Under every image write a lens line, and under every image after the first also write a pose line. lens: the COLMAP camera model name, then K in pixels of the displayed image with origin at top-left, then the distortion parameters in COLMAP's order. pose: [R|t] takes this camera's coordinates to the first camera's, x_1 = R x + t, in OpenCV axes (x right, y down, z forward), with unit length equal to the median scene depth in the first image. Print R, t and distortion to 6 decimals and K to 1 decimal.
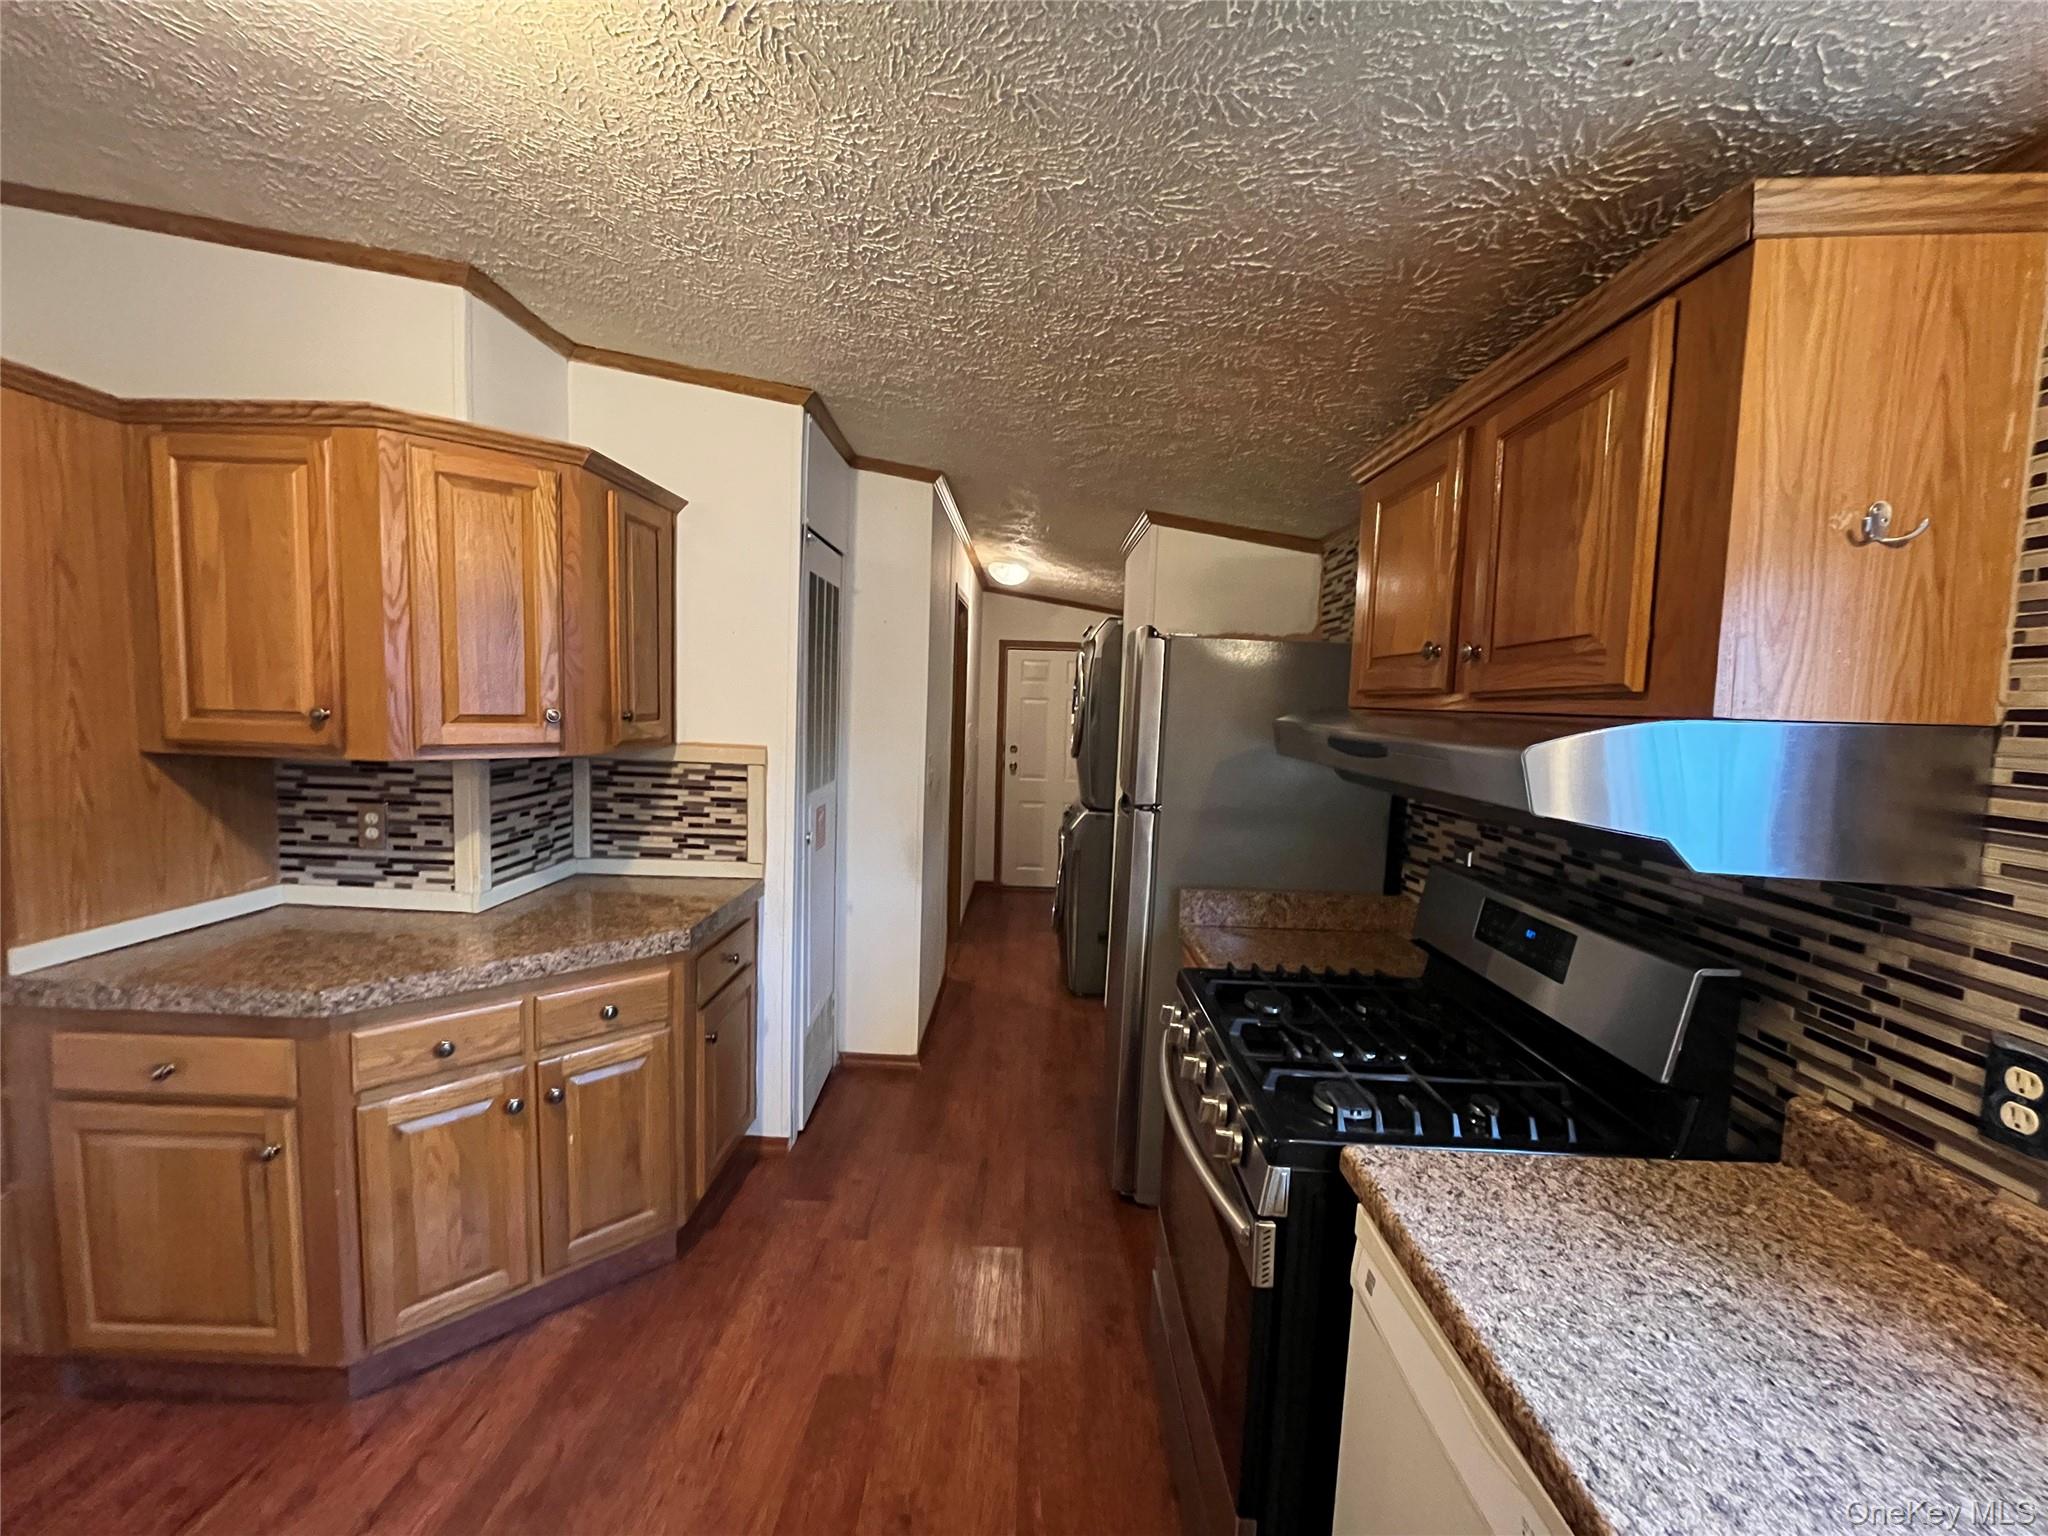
lens RADIAL K [[823.5, 0, 1024.0], [0, 823.5, 768.0], [0, 0, 1]] dist [-0.002457, -0.000387]
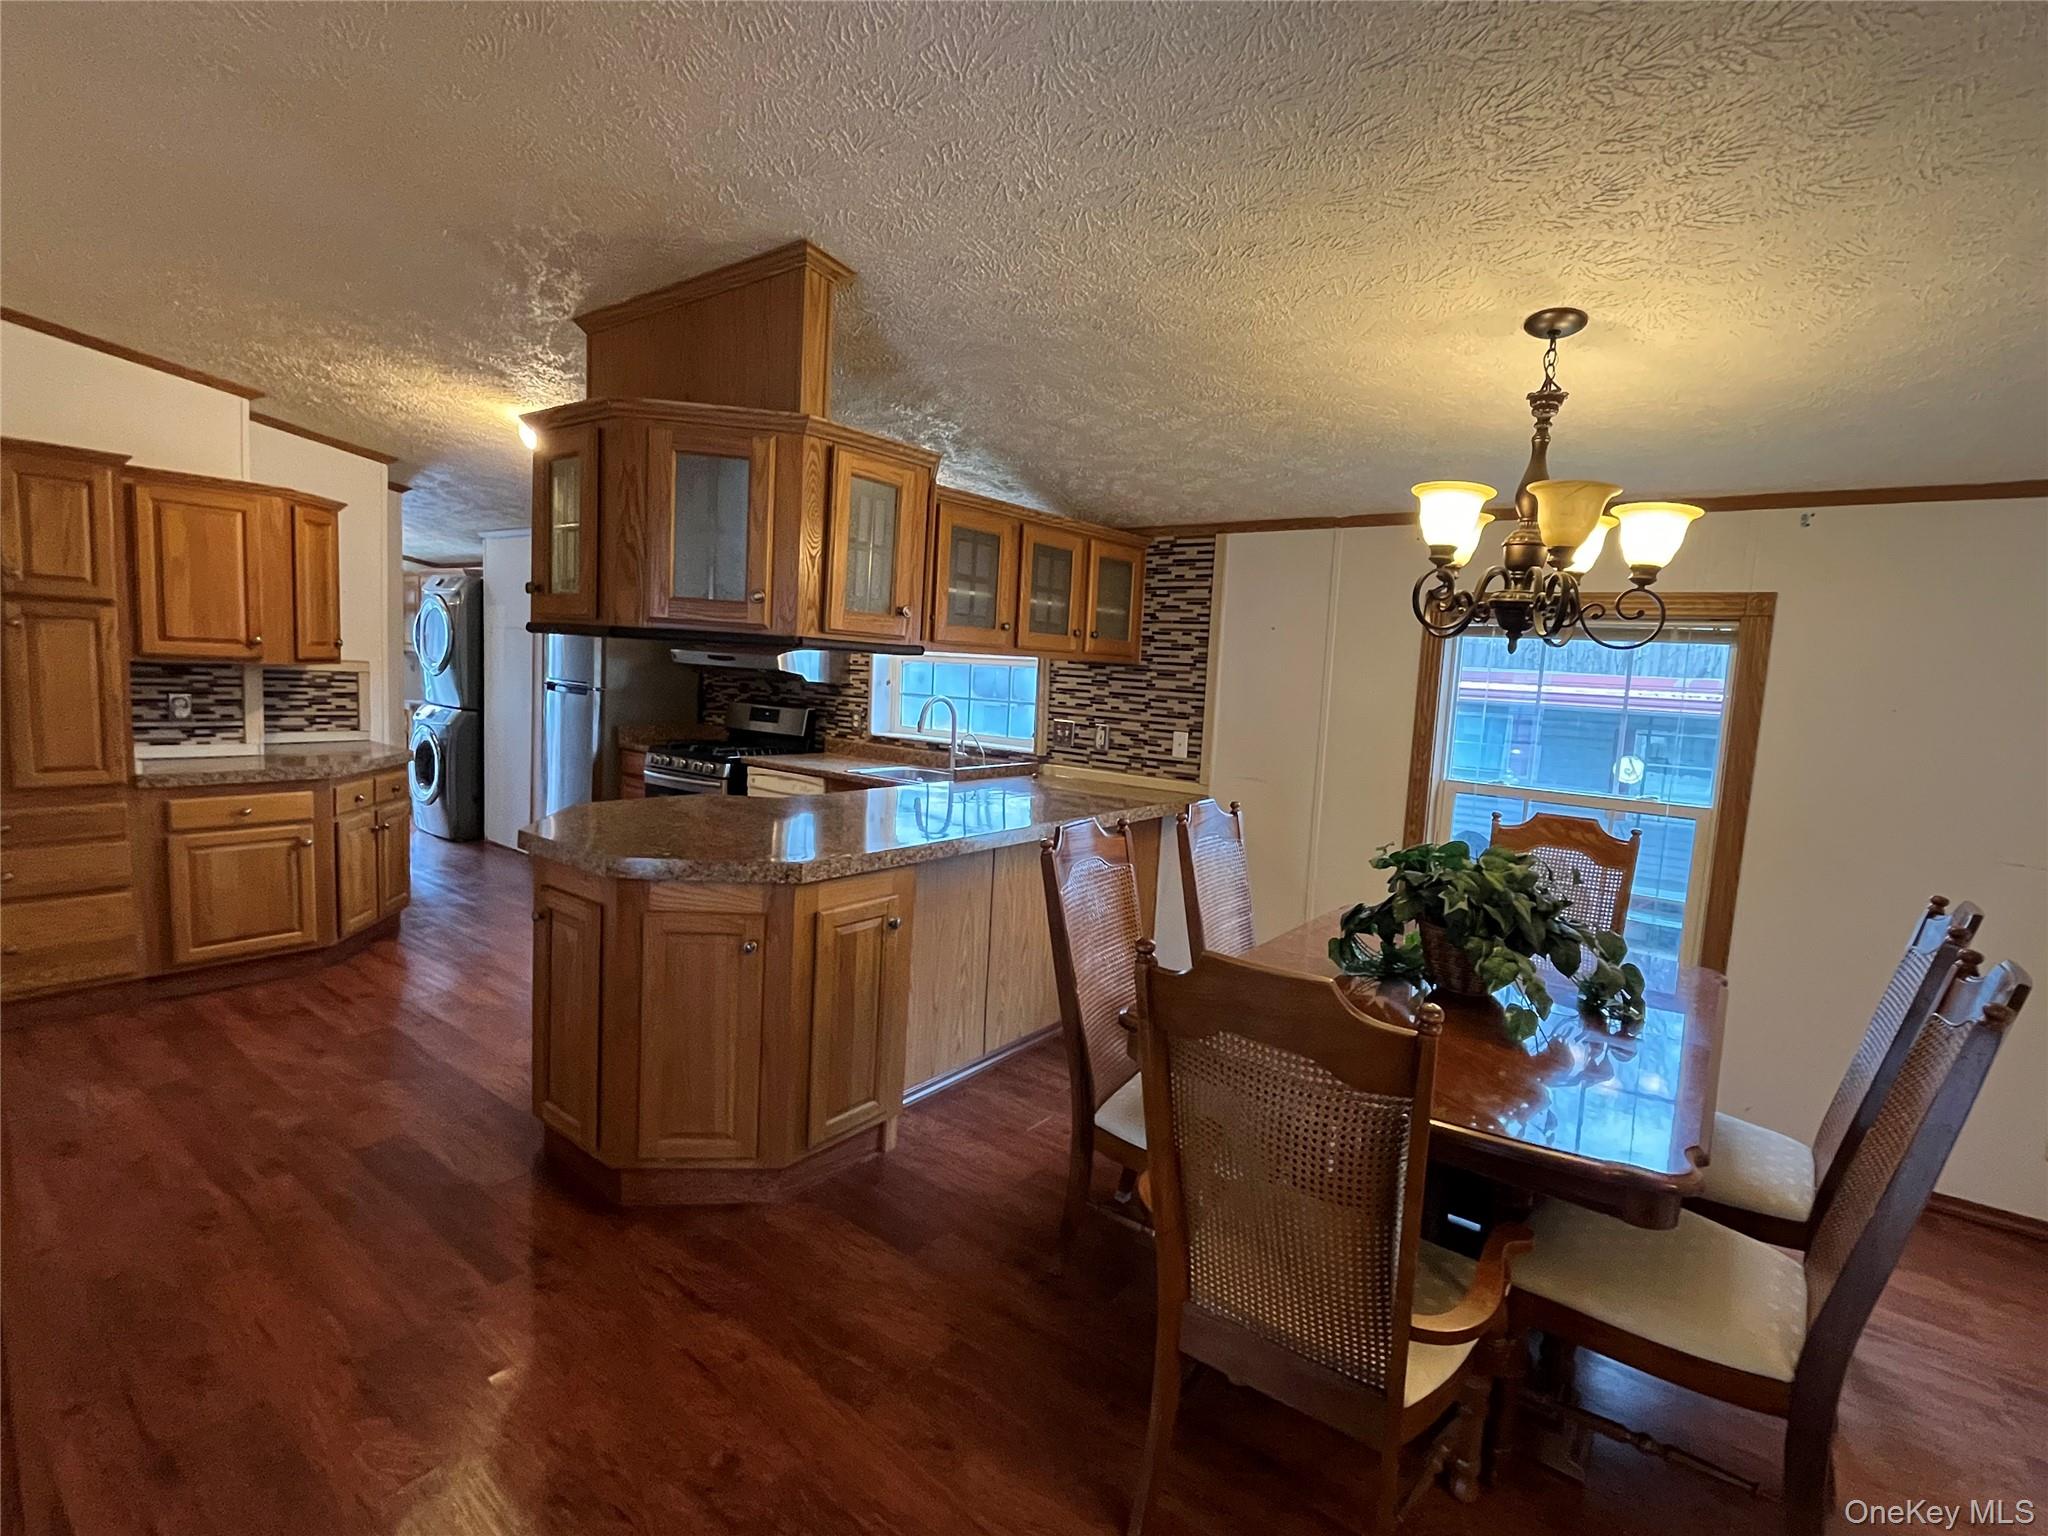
lens RADIAL K [[967.8, 0, 1024.0], [0, 967.8, 768.0], [0, 0, 1]] dist [0.000842, 0.000152]
pose [[0.587597, -0.088152, 0.804338, -1.651186], [0.037715, 0.995951, 0.081600, 0.116402], [-0.808275, -0.017612, 0.588542, -1.833855]]
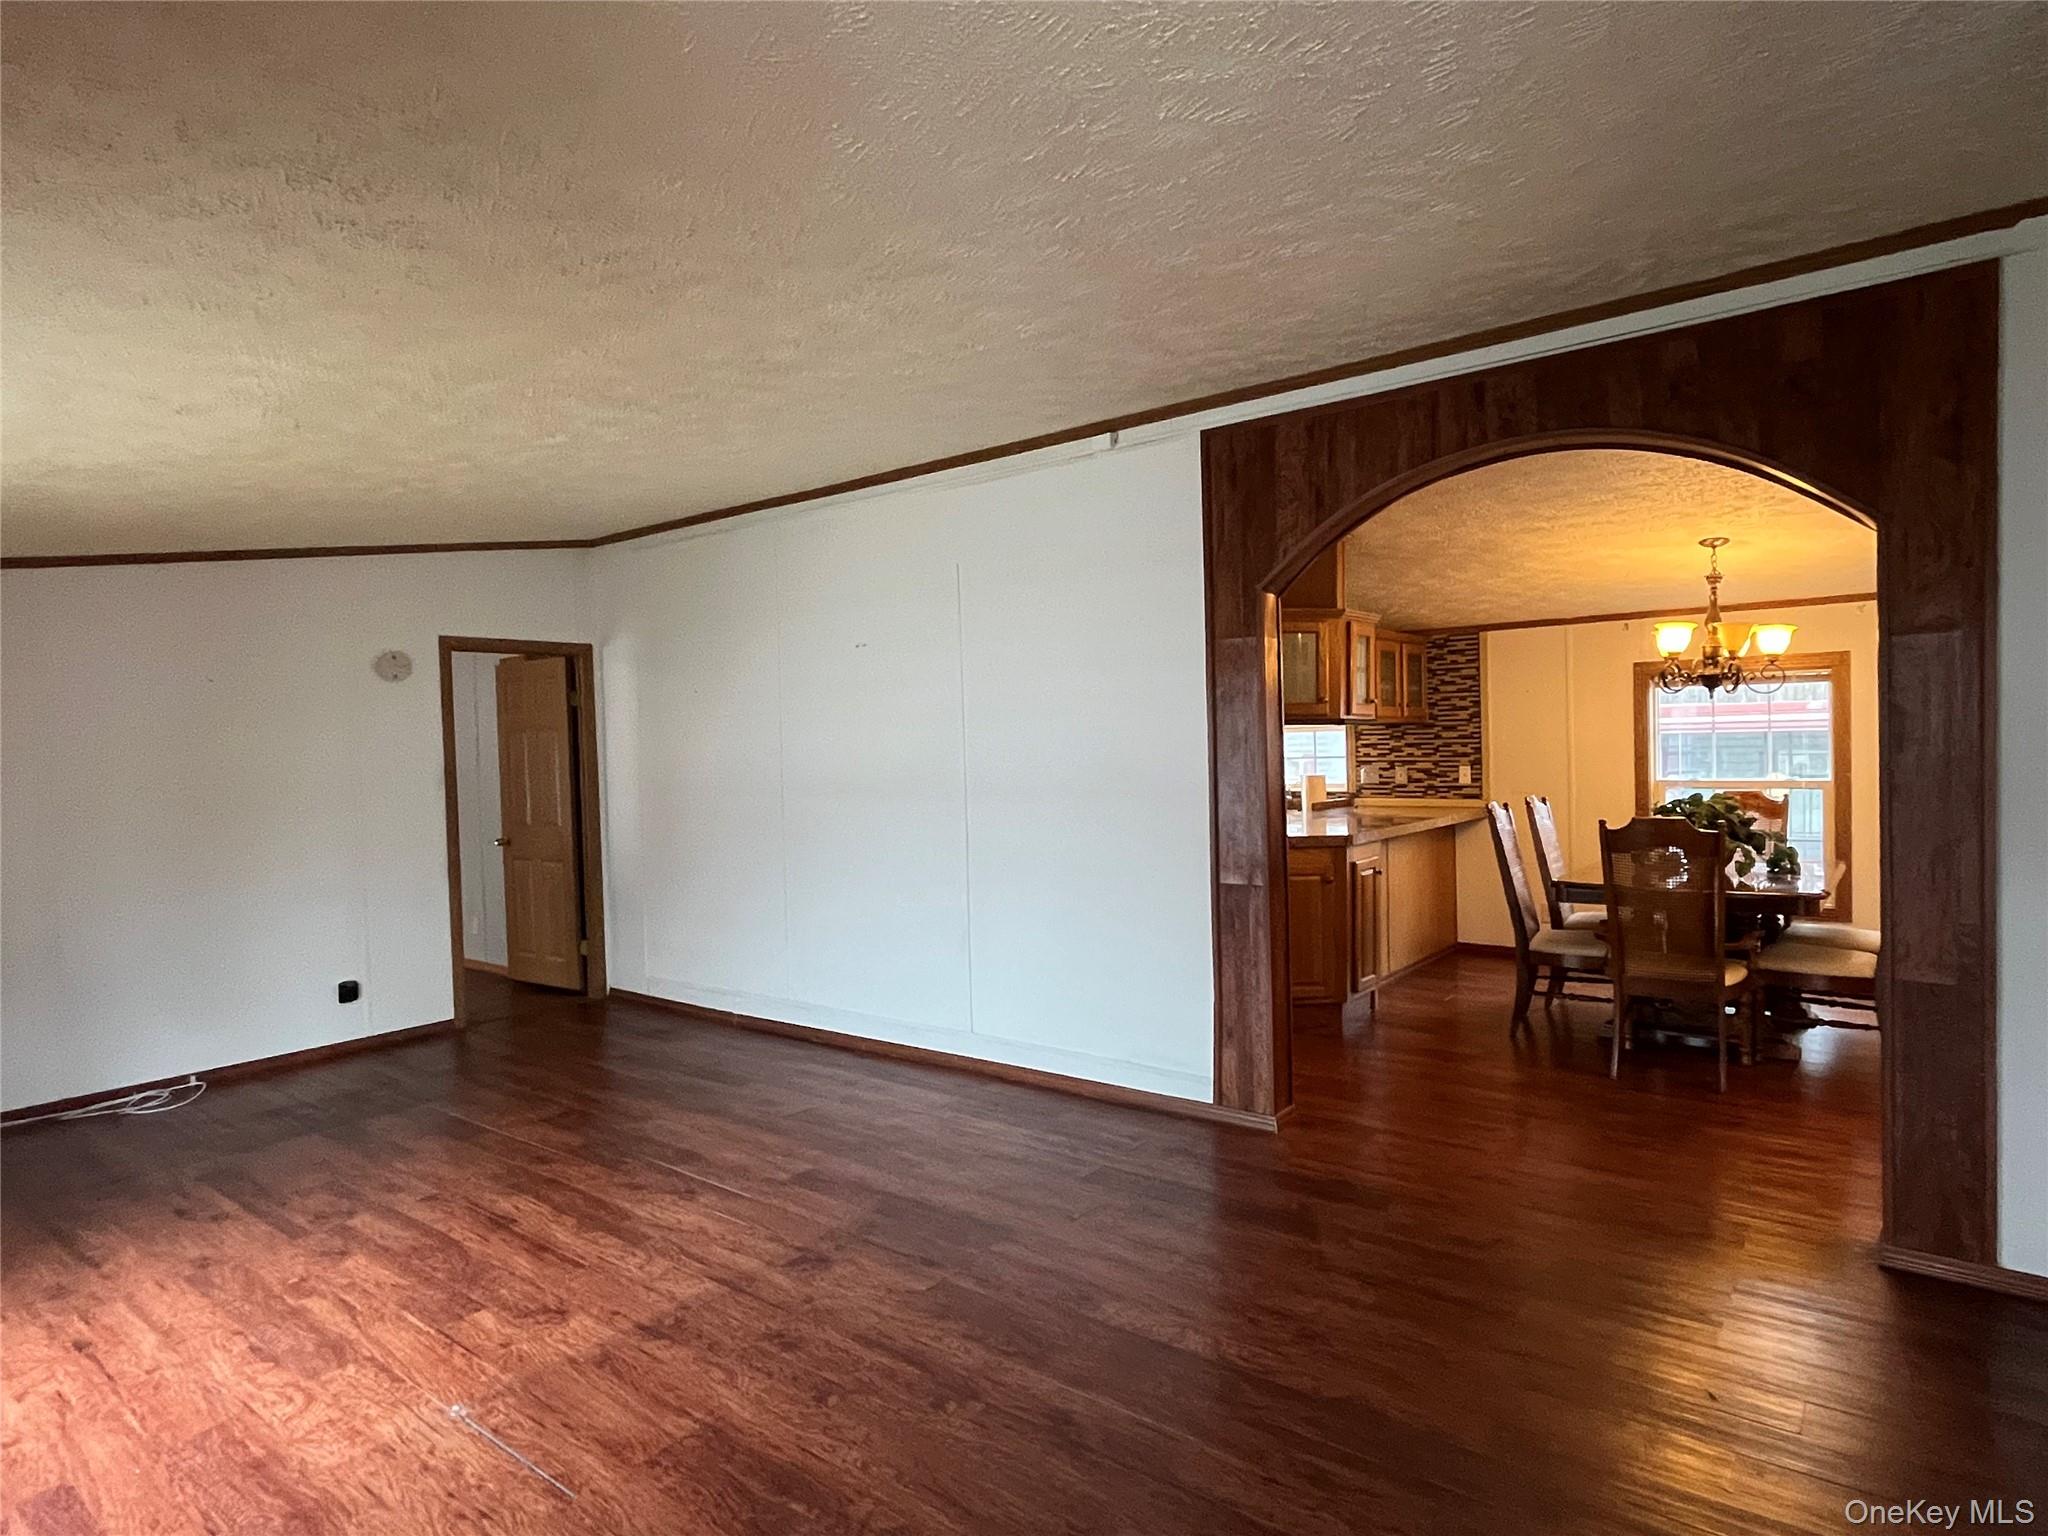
lens RADIAL K [[1142.9, 0, 1024.0], [0, 1142.9, 768.0], [0, 0, 1]] dist [-0.002587, 0.002593]
pose [[0.599313, -0.065265, 0.797850, -5.308631], [0.113692, 0.993507, -0.004131, 0.054589], [-0.792400, 0.093185, 0.602842, -2.062289]]
